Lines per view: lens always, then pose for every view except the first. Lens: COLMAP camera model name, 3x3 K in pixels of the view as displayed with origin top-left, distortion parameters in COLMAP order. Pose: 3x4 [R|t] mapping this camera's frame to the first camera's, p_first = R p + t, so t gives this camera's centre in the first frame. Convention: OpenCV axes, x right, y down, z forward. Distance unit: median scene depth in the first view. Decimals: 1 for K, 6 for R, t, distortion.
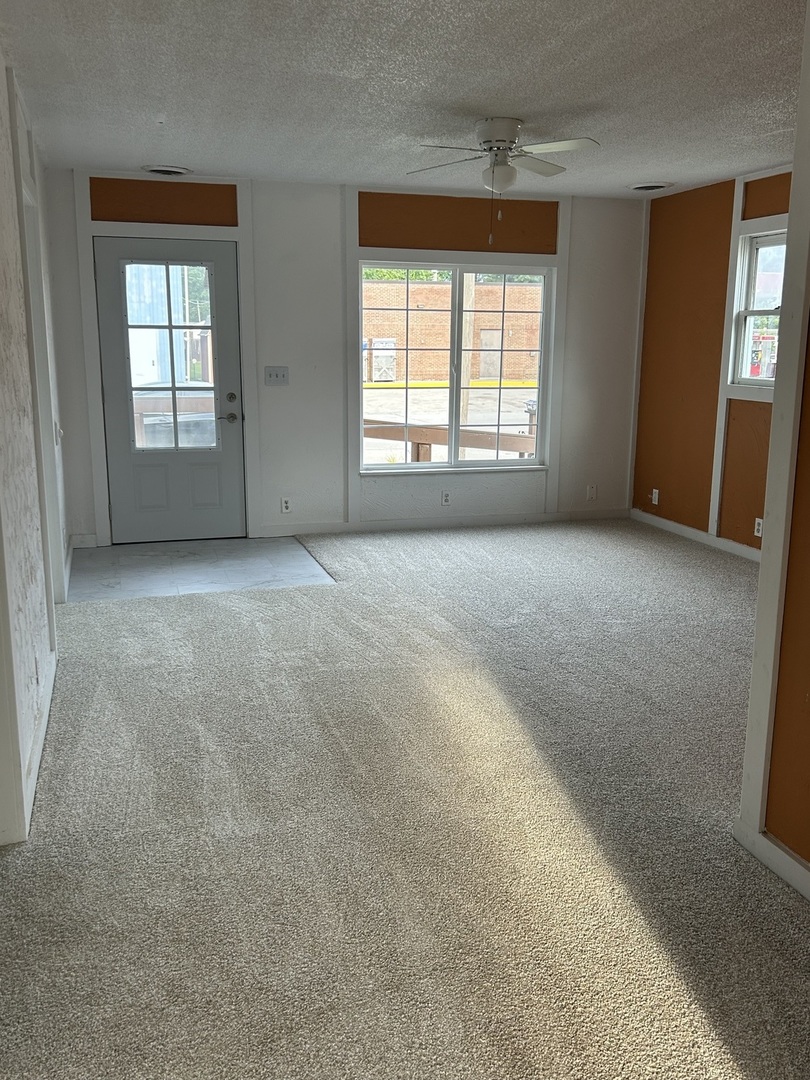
lens RADIAL K [[946.1, 0, 405.0], [0, 946.1, 540.0], [0, 0, 1]] dist [0.100596, -0.218149]
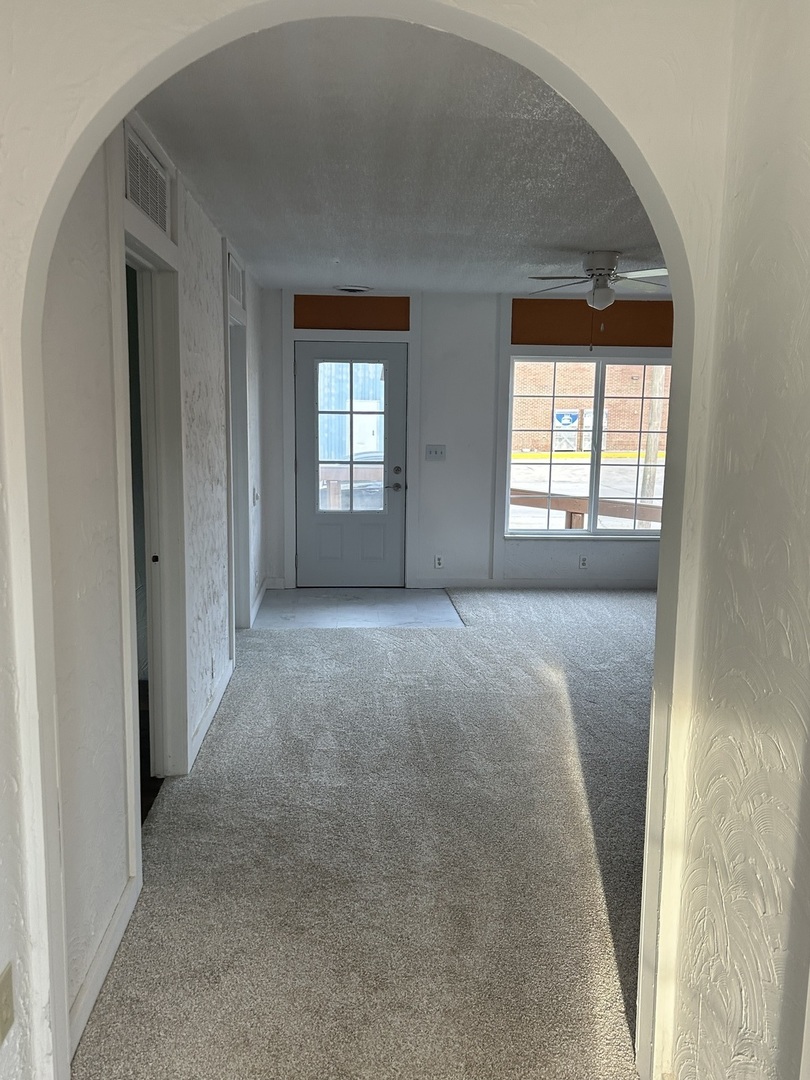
lens RADIAL K [[942.5, 0, 398.5], [0, 942.5, 549.3], [0, 0, 1]] dist [0.093051, -0.008353]
pose [[0.971669, 0.041264, -0.232714, 0.108317], [-0.054917, 0.997110, -0.052494, 0.013436], [0.229876, 0.063787, 0.971127, -0.161681]]
